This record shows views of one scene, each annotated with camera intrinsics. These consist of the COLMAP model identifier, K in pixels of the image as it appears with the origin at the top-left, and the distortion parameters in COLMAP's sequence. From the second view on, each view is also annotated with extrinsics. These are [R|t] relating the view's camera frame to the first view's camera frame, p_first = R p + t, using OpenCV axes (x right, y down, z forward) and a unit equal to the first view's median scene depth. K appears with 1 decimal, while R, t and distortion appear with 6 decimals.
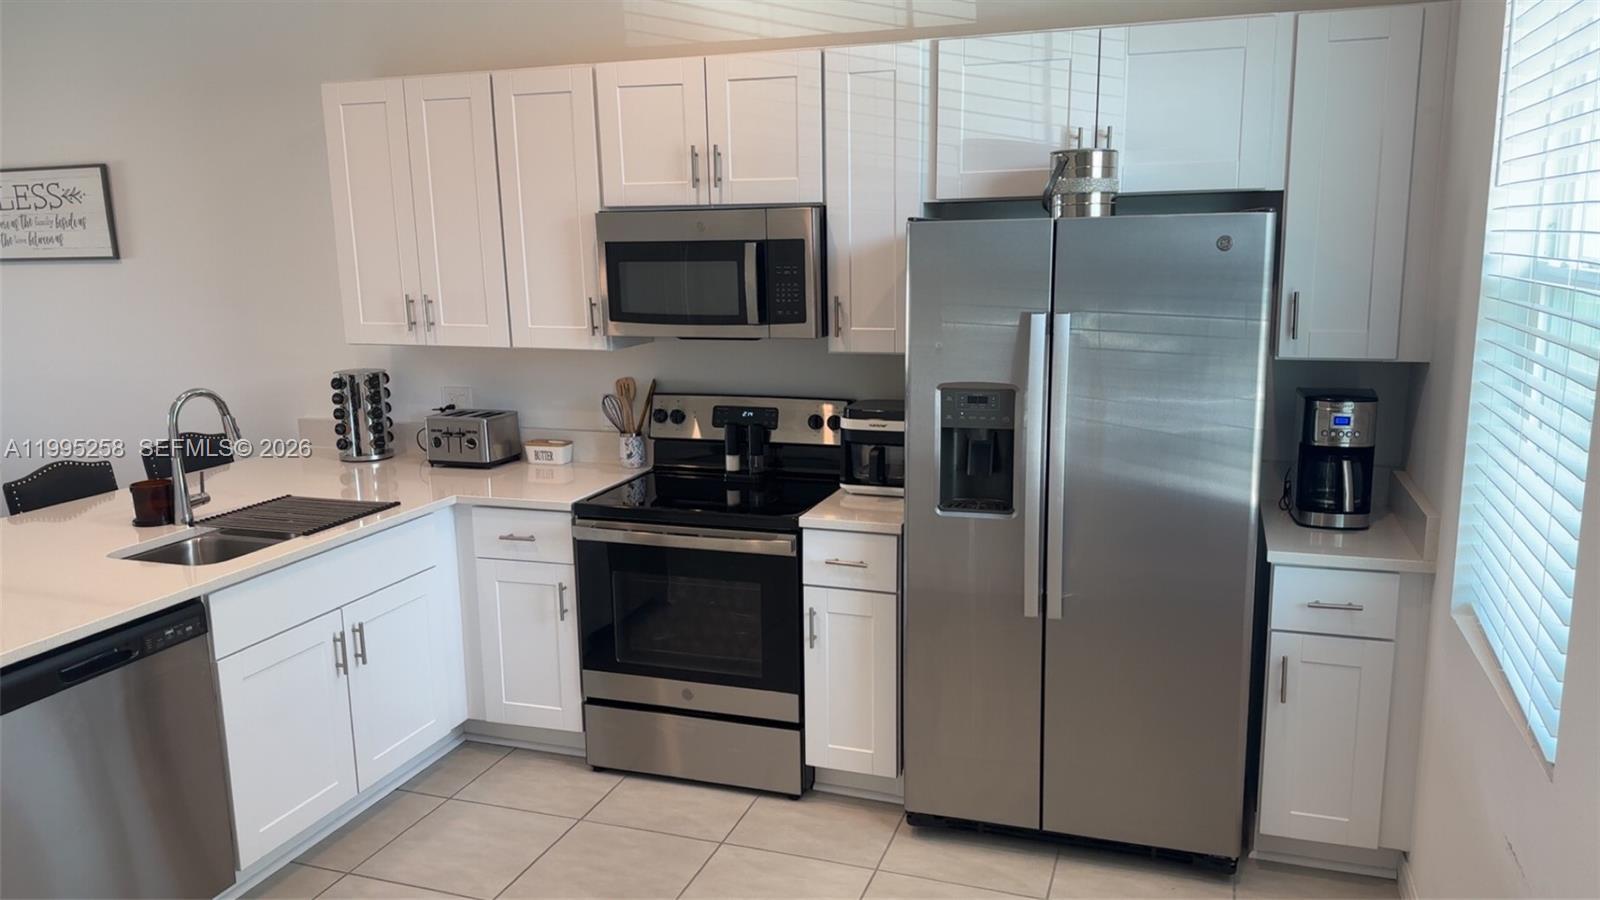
lens RADIAL K [[1192.0, 0, 800.5], [0, 1192.0, 445.1], [0, 0, 1]] dist [0.032336, -0.023768]
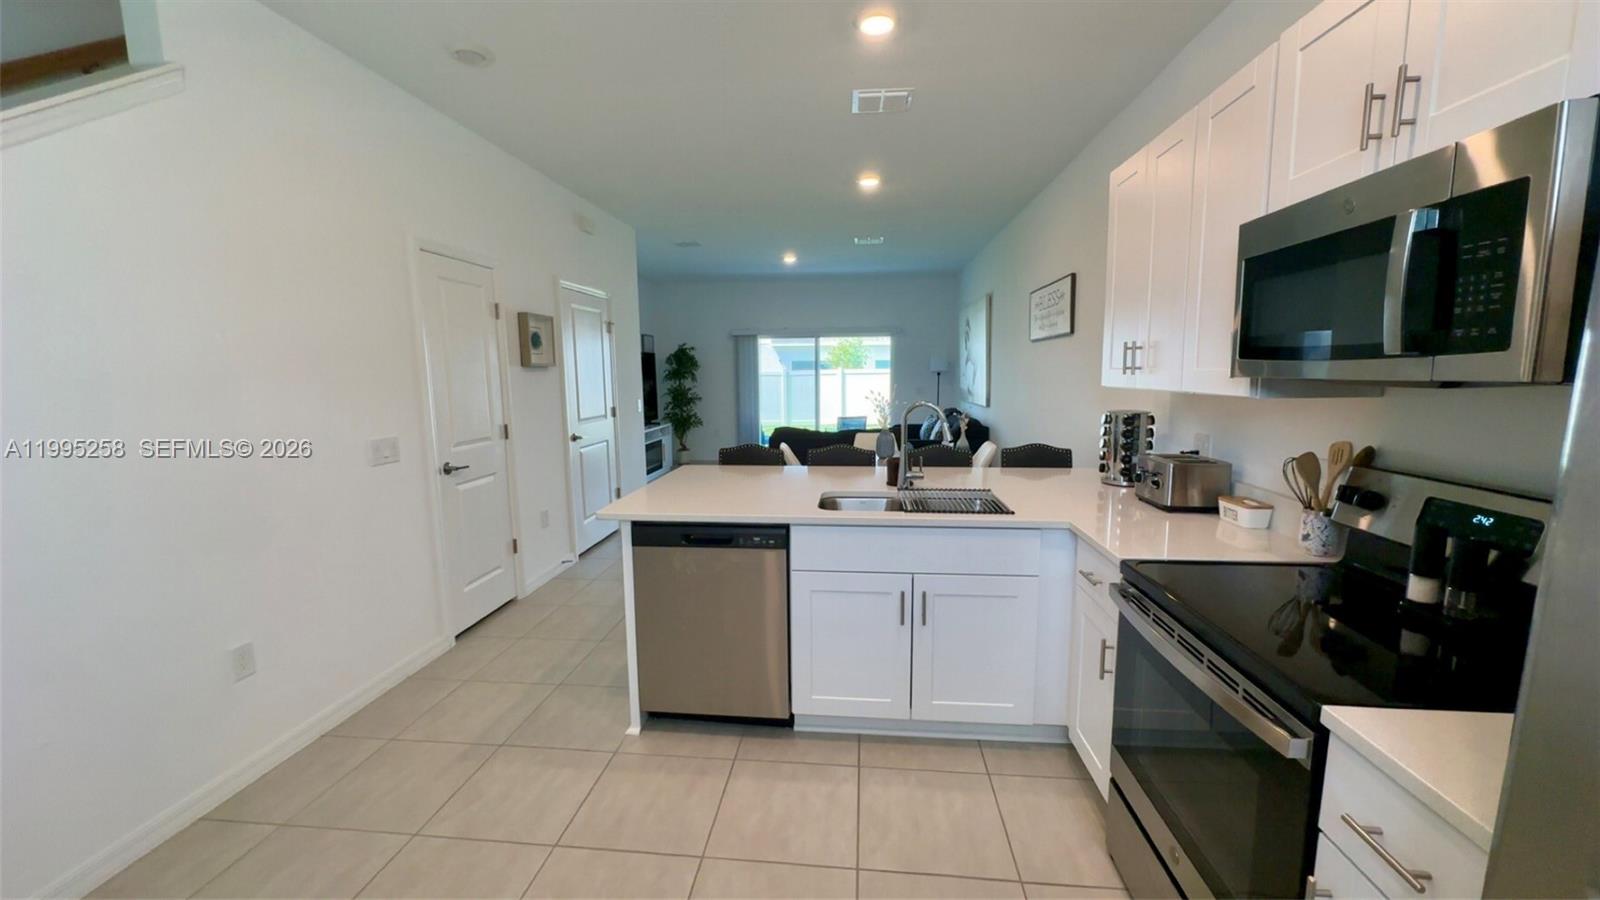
lens RADIAL K [[599.1, 0, 796.8], [0, 599.1, 444.5], [0, 0, 1]] dist [-0.001314, 0.000074]
pose [[0.221195, 0.131605, -0.966309, 0.151727], [-0.163497, 0.981833, 0.096294, -0.033465], [0.961427, 0.136689, 0.238694, 0.552250]]
